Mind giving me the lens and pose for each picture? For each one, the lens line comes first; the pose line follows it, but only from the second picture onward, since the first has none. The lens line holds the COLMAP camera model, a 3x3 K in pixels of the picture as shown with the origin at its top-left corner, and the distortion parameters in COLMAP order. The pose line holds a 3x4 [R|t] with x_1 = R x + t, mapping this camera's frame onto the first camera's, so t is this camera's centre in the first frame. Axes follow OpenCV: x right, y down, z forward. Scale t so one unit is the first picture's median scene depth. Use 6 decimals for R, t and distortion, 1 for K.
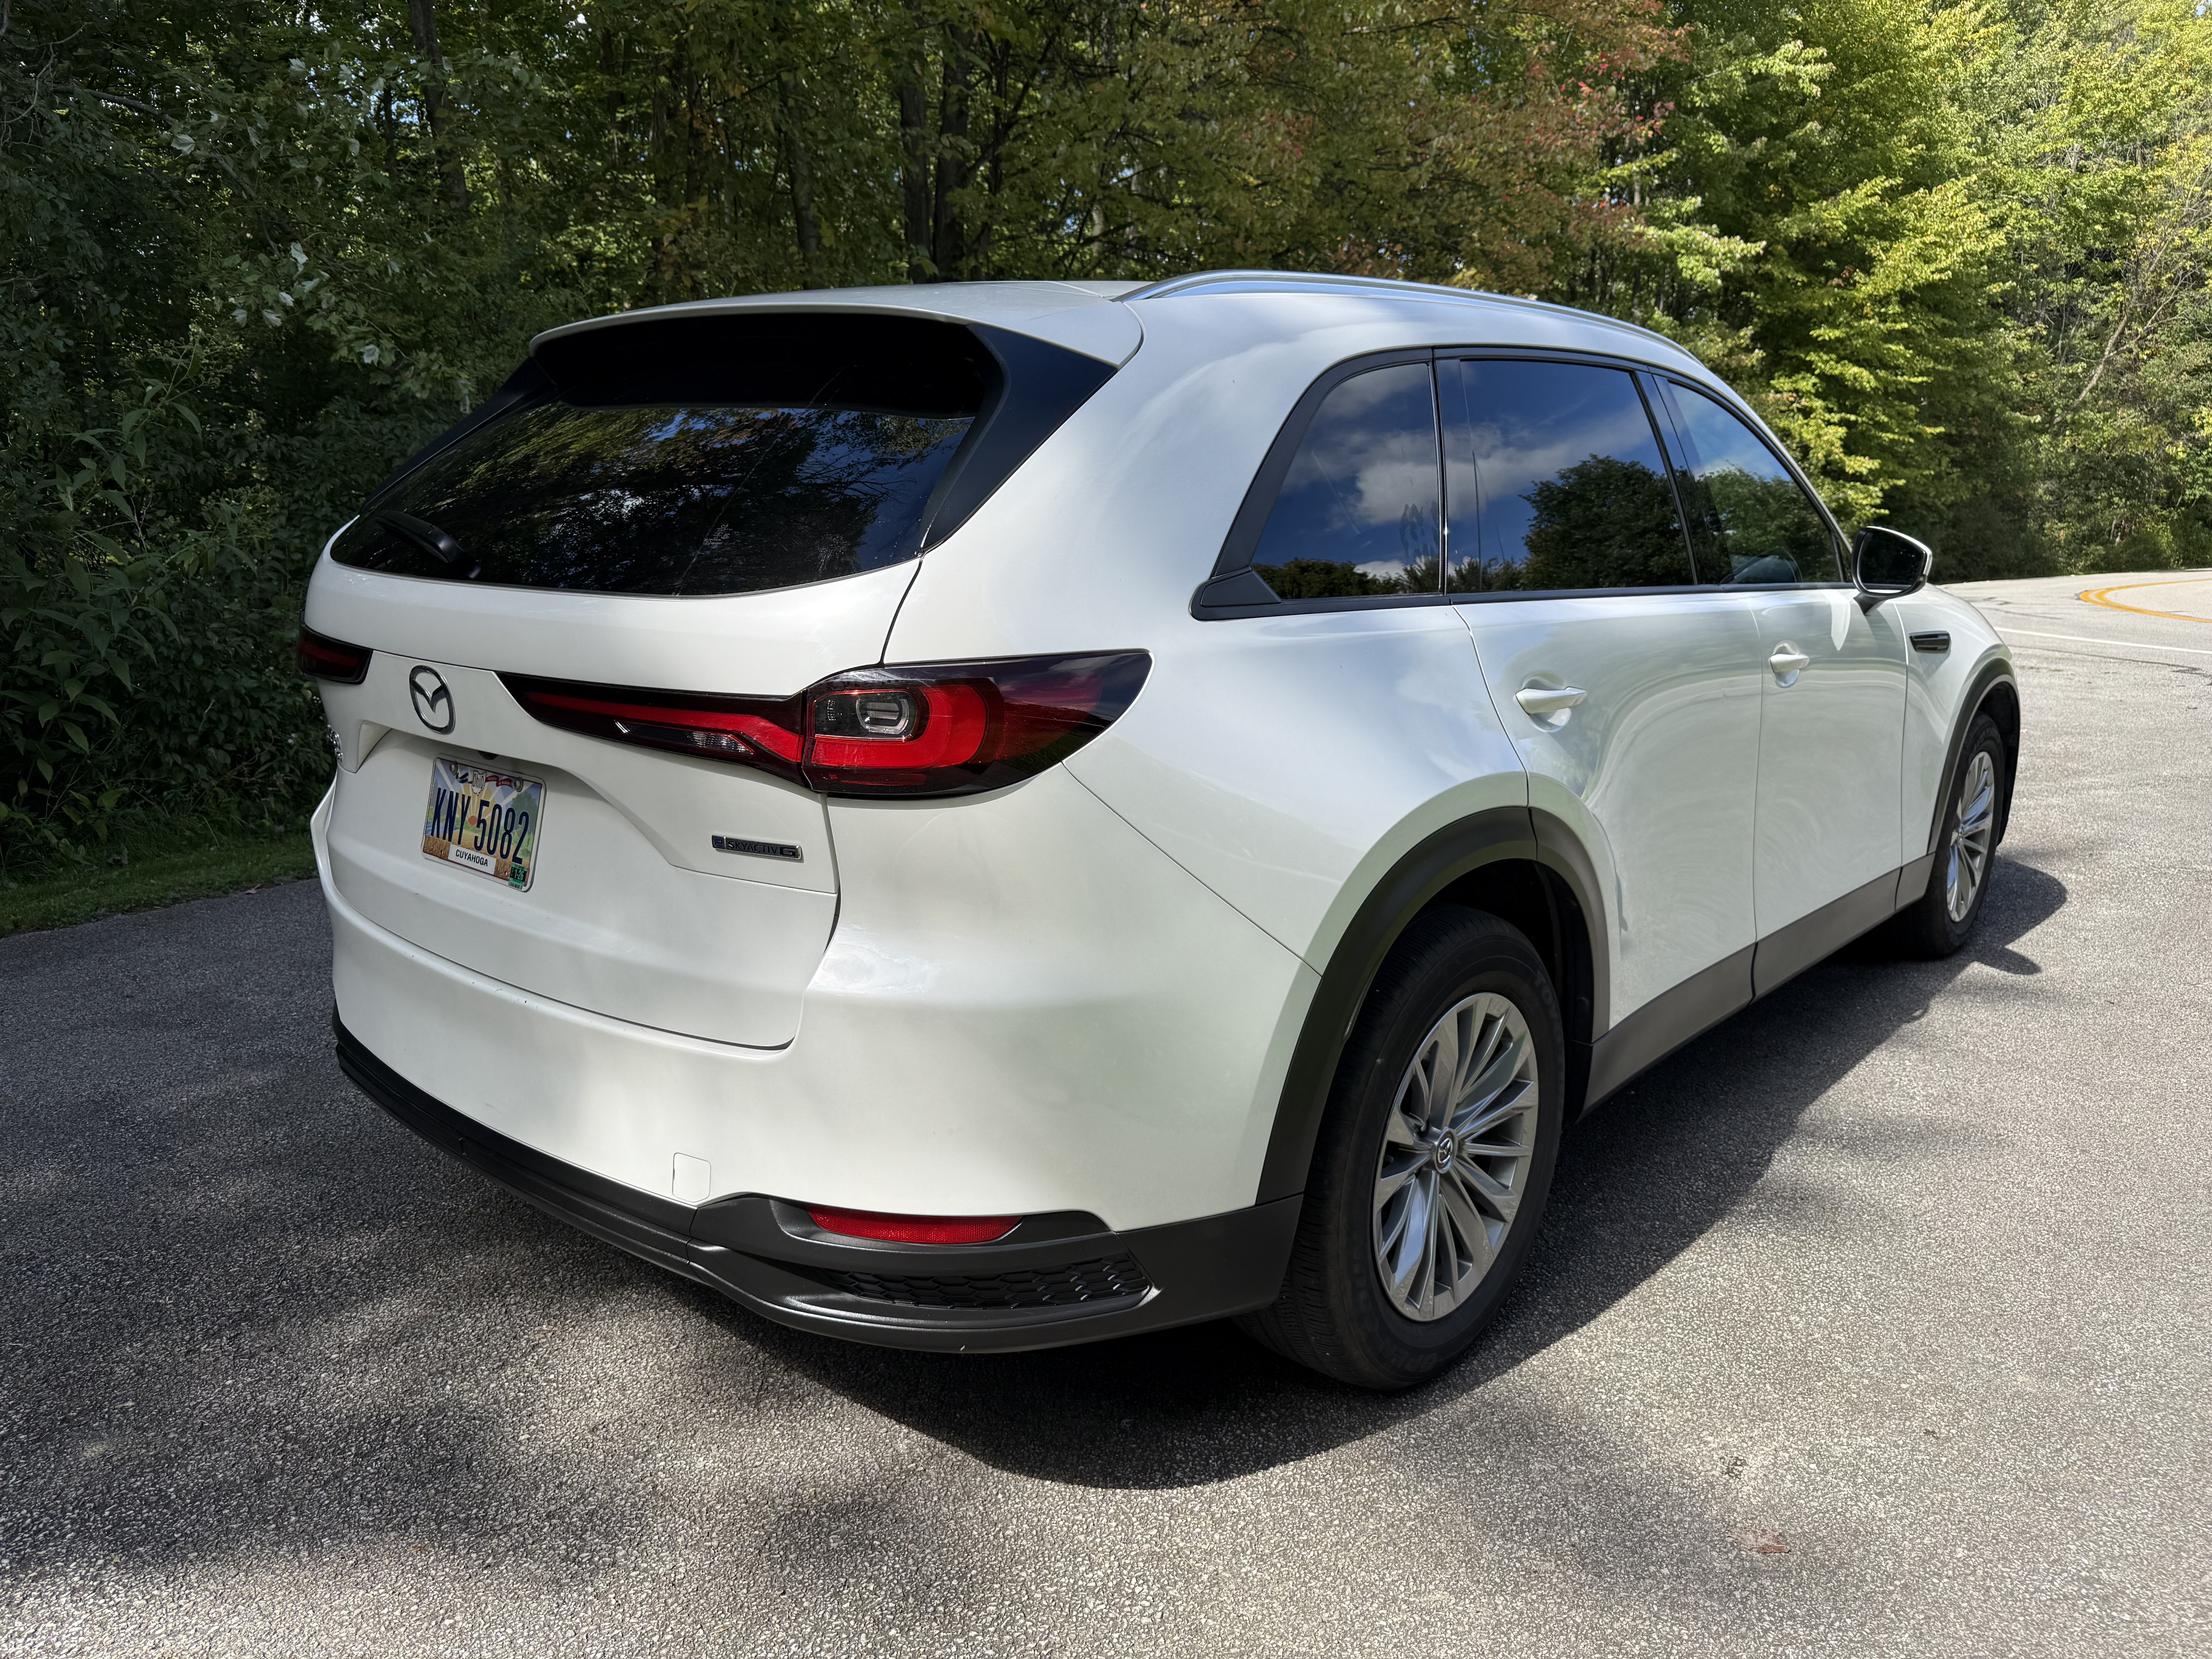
lens RADIAL K [[1632.3, 0, 1106.0], [0, 1632.3, 829.5], [0, 0, 1]] dist [0.005492, 0.000771]
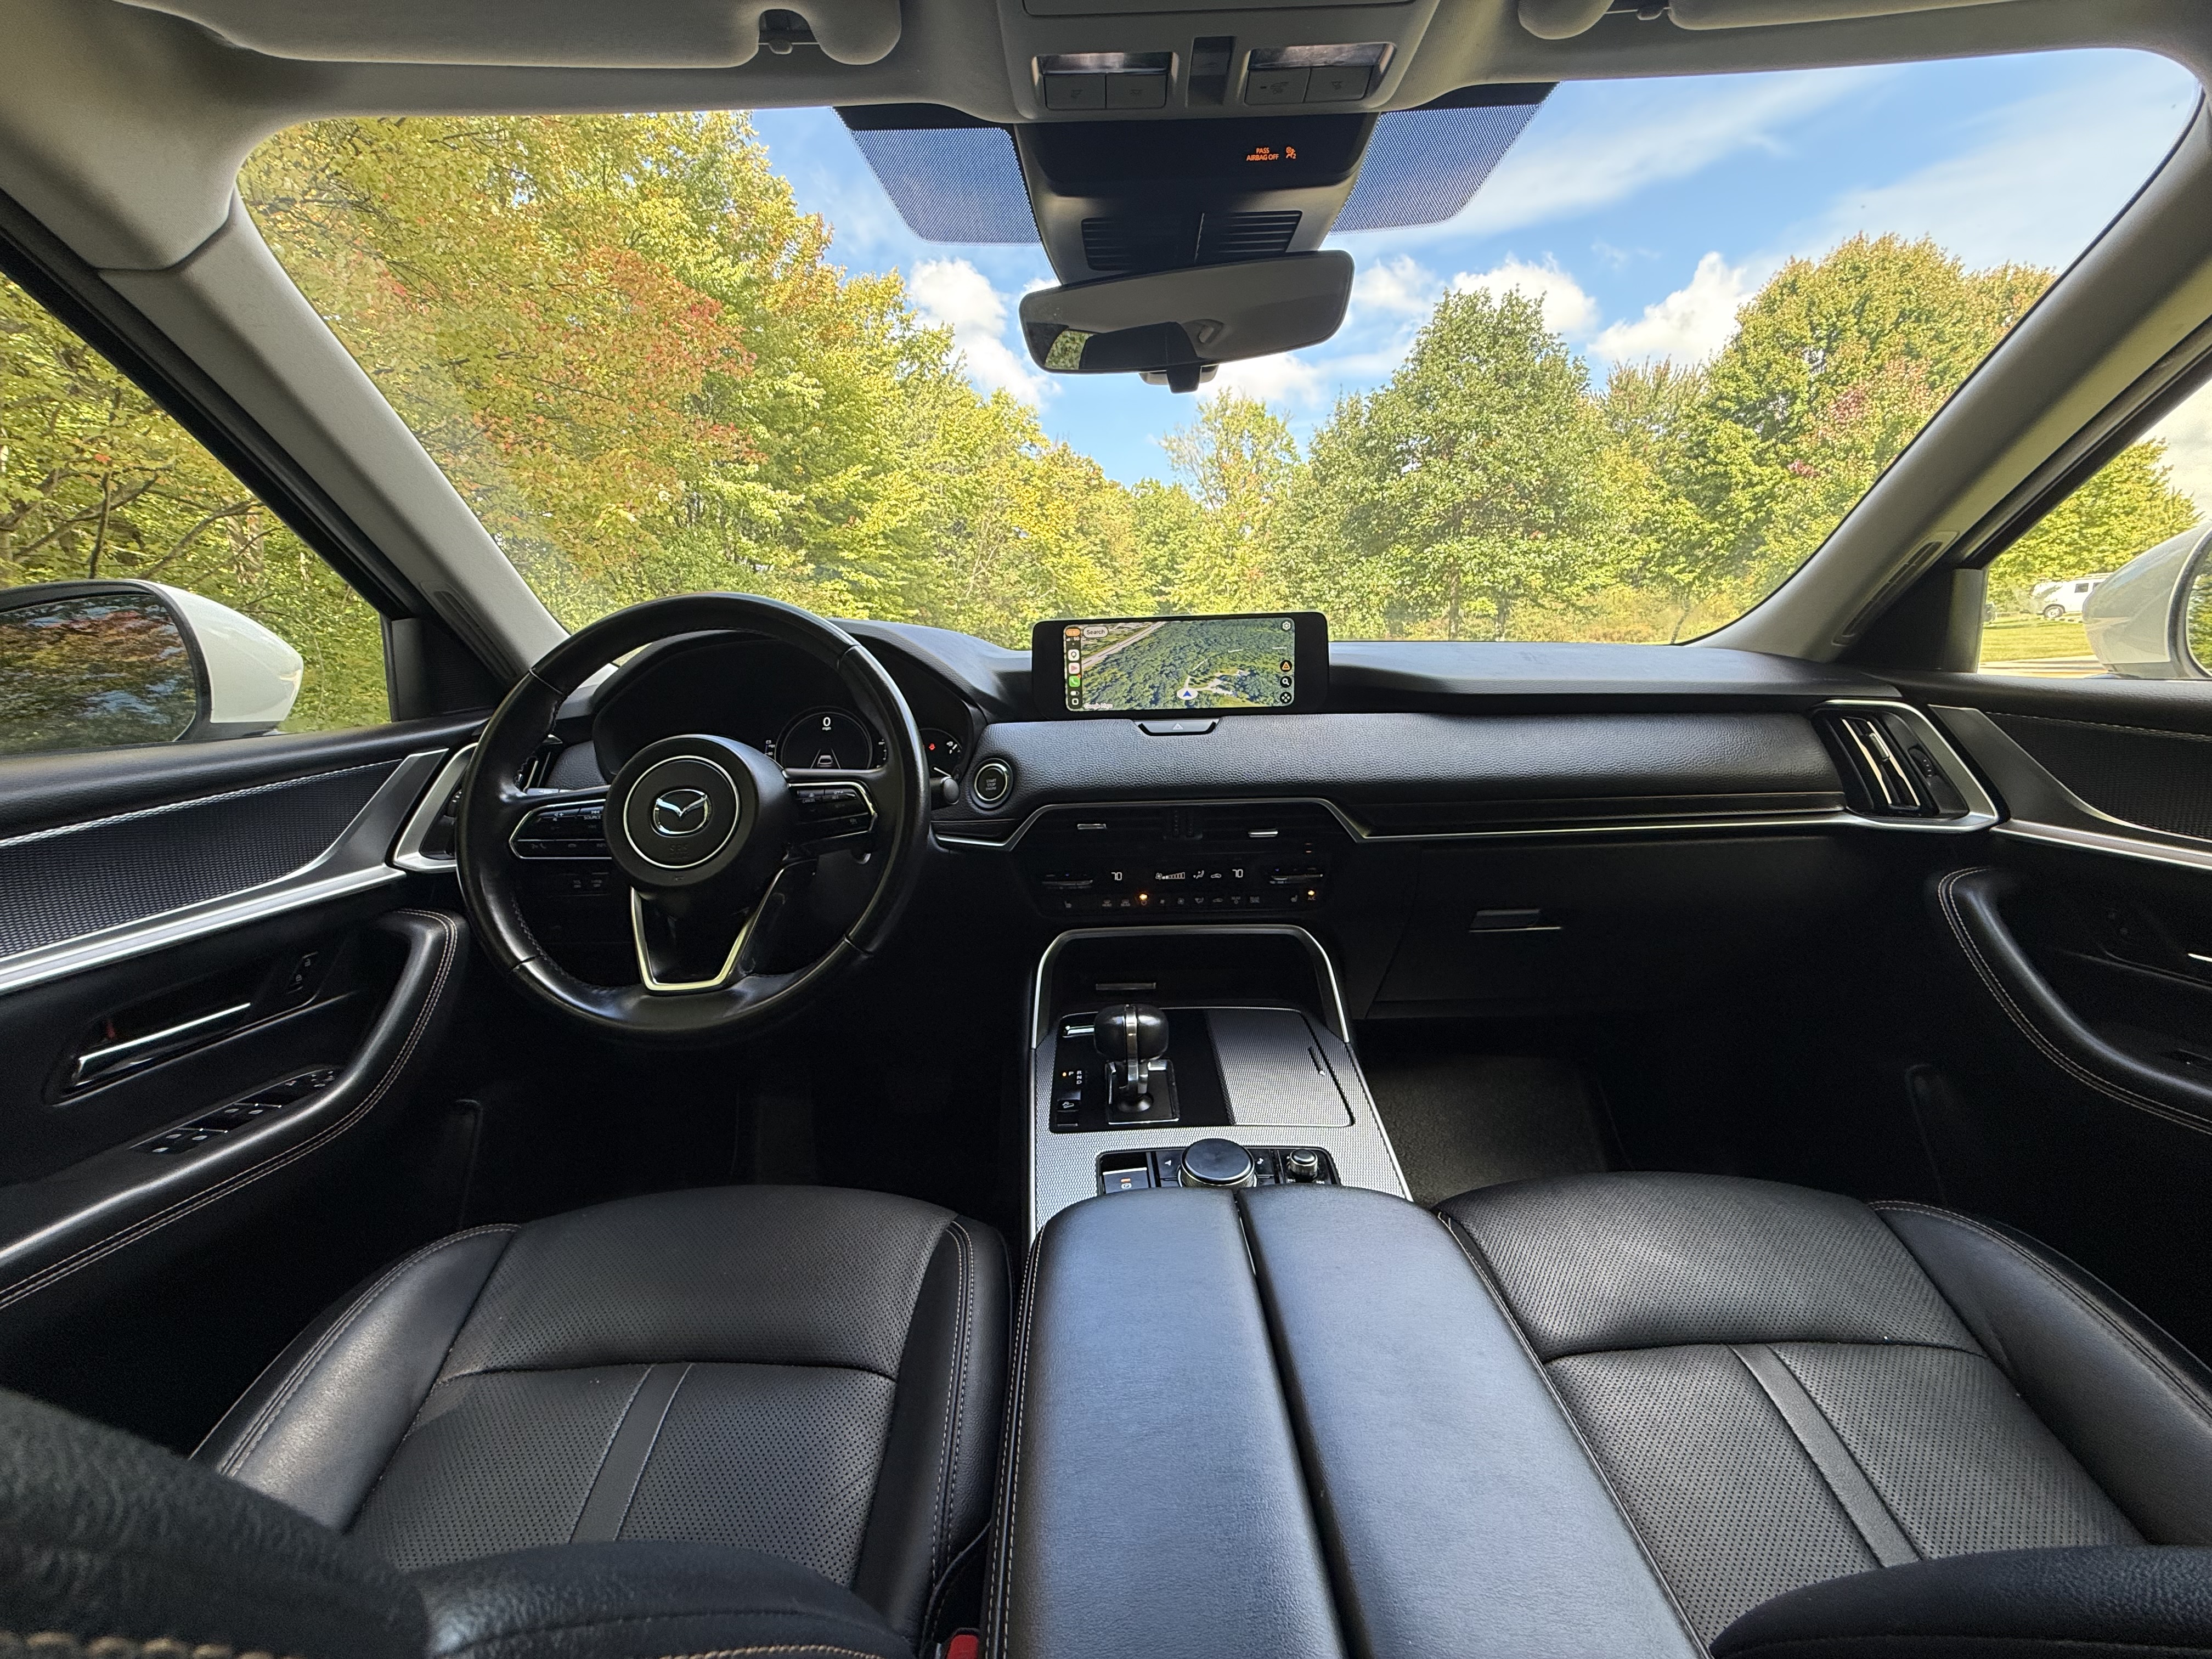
lens RADIAL K [[871.0, 0, 1106.0], [0, 871.0, 829.5], [0, 0, 1]] dist [-0.011038, 0.004561]
pose [[0.750940, -0.169217, 0.638321, 0.024419], [0.174123, 0.983142, 0.055784, -0.030723], [-0.637001, 0.069256, 0.767746, 0.167312]]
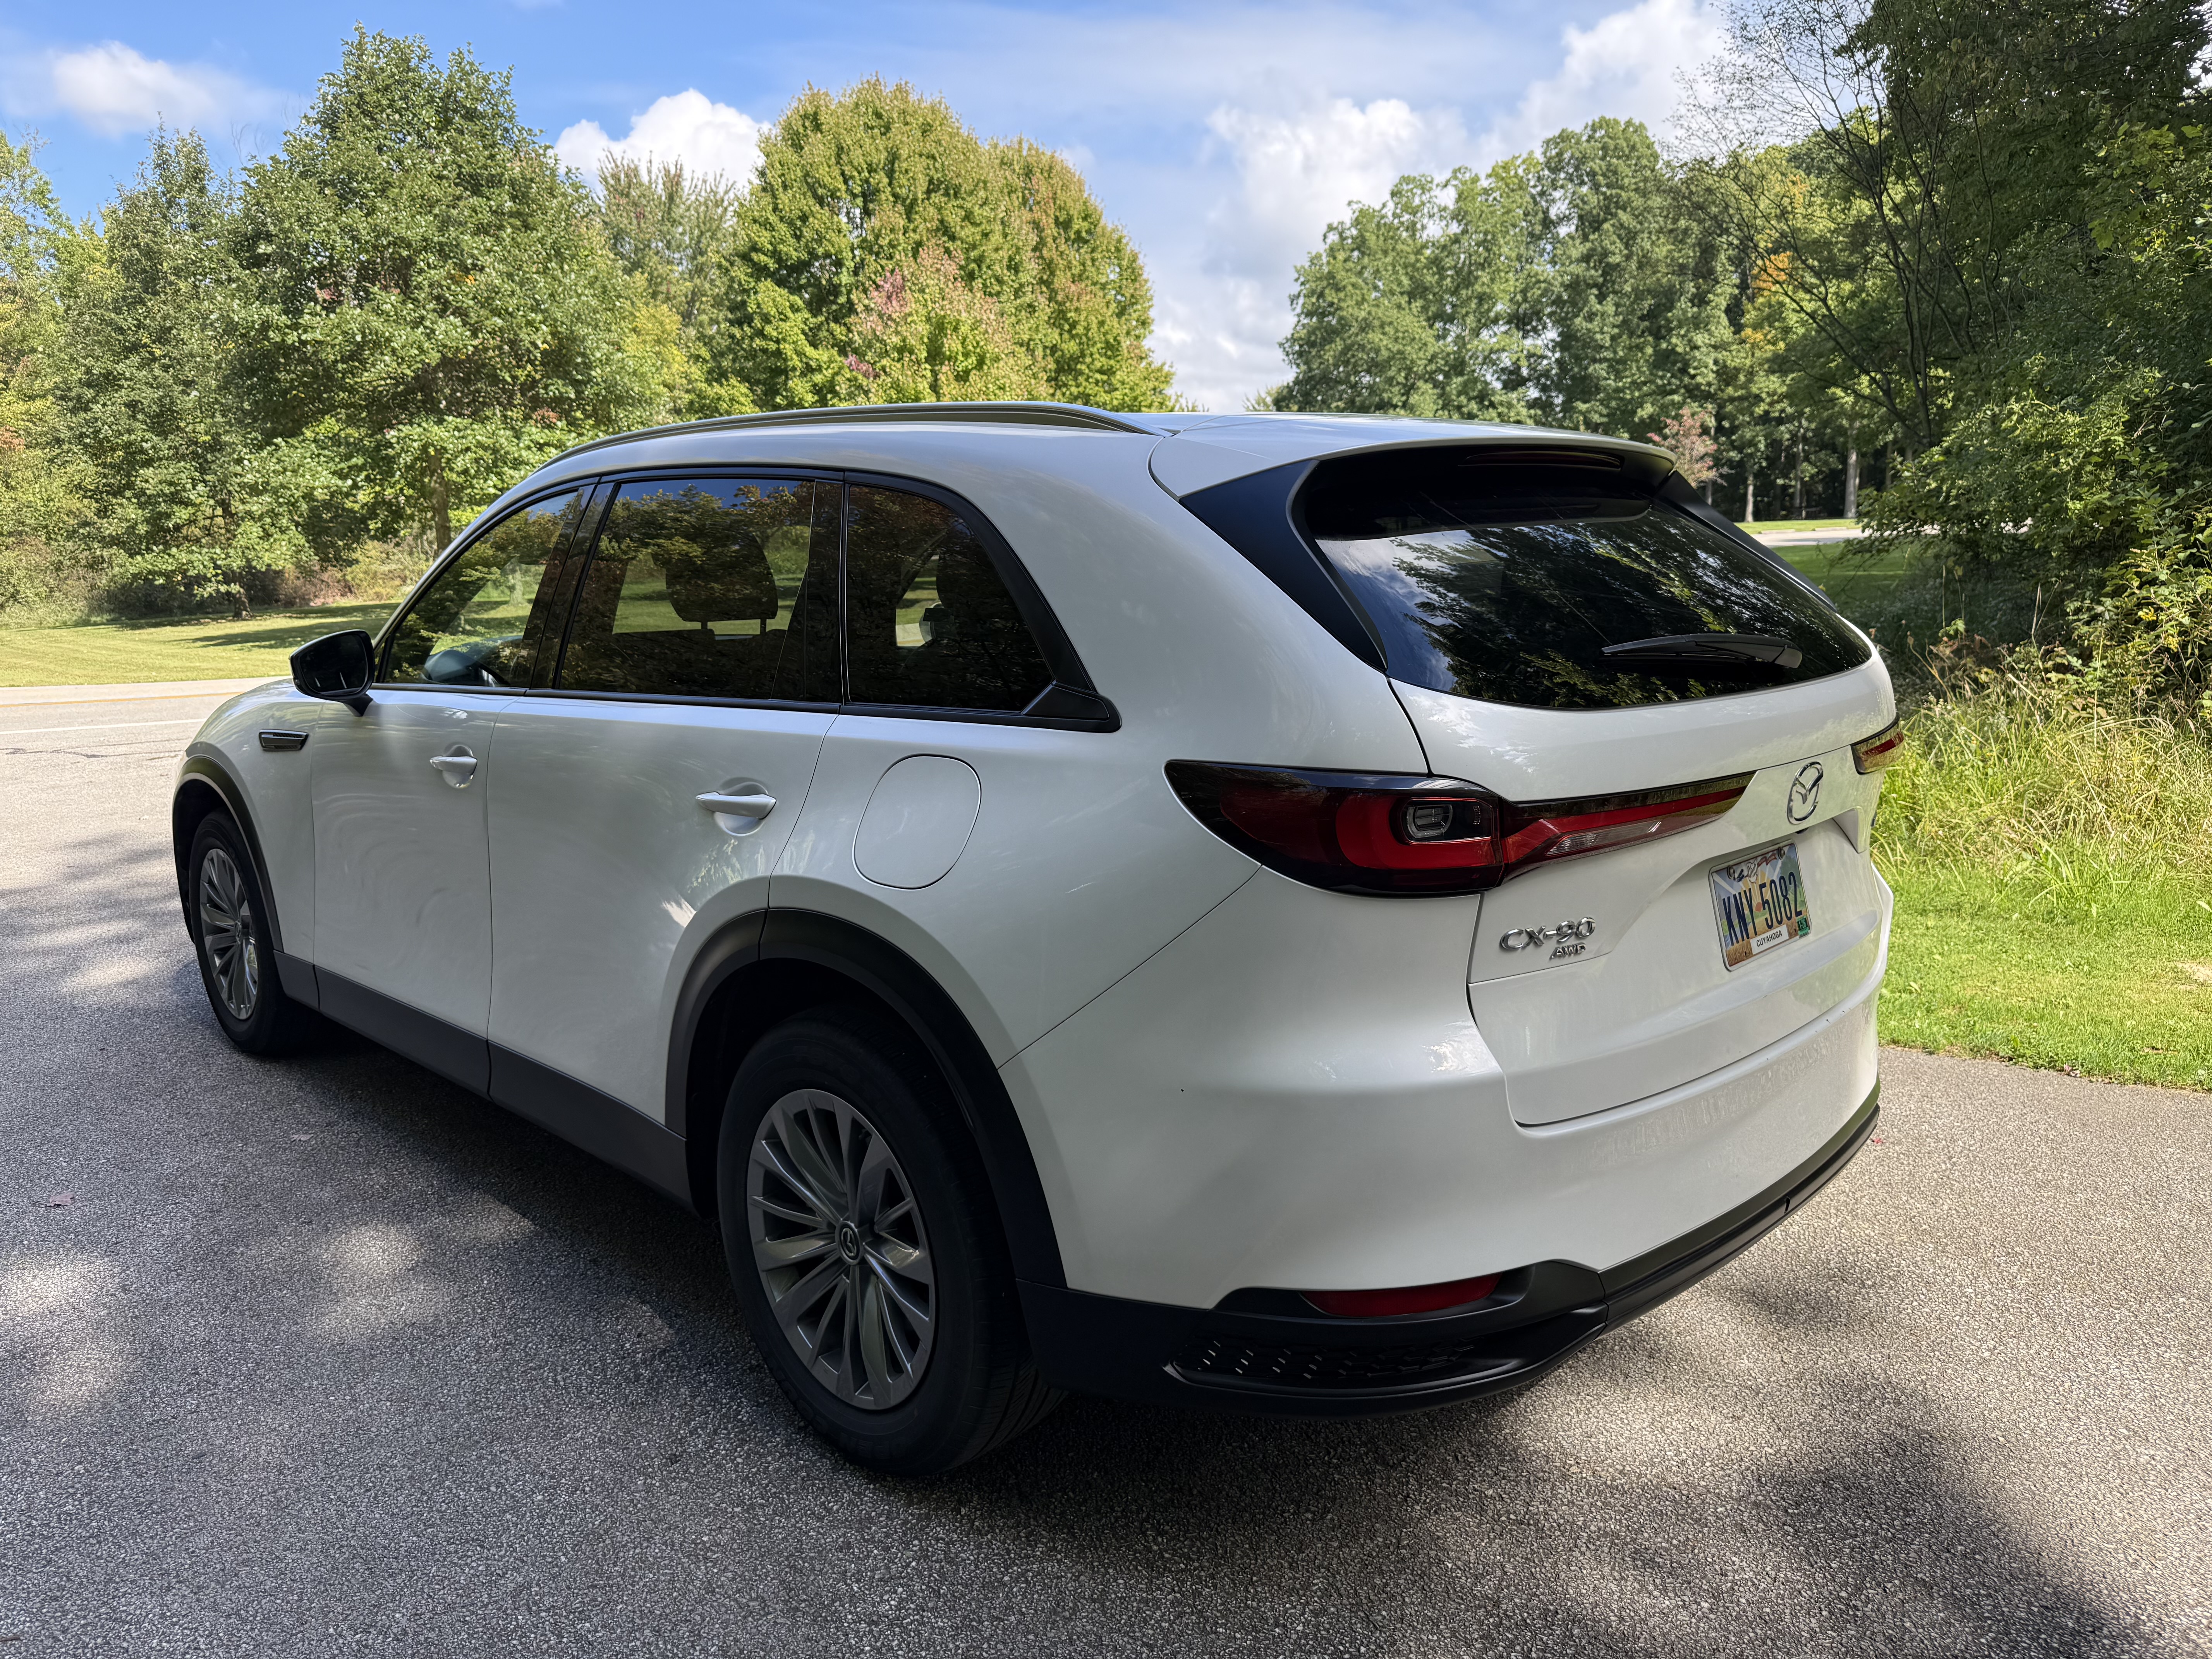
lens RADIAL K [[1642.4, 0, 1106.0], [0, 1642.4, 829.5], [0, 0, 1]] dist [0.001716, -0.004278]
pose [[0.063281, -0.186241, 0.980464, -0.143780], [0.229931, 0.958724, 0.167271, -0.032677], [-0.971147, 0.214854, 0.103492, 0.126265]]
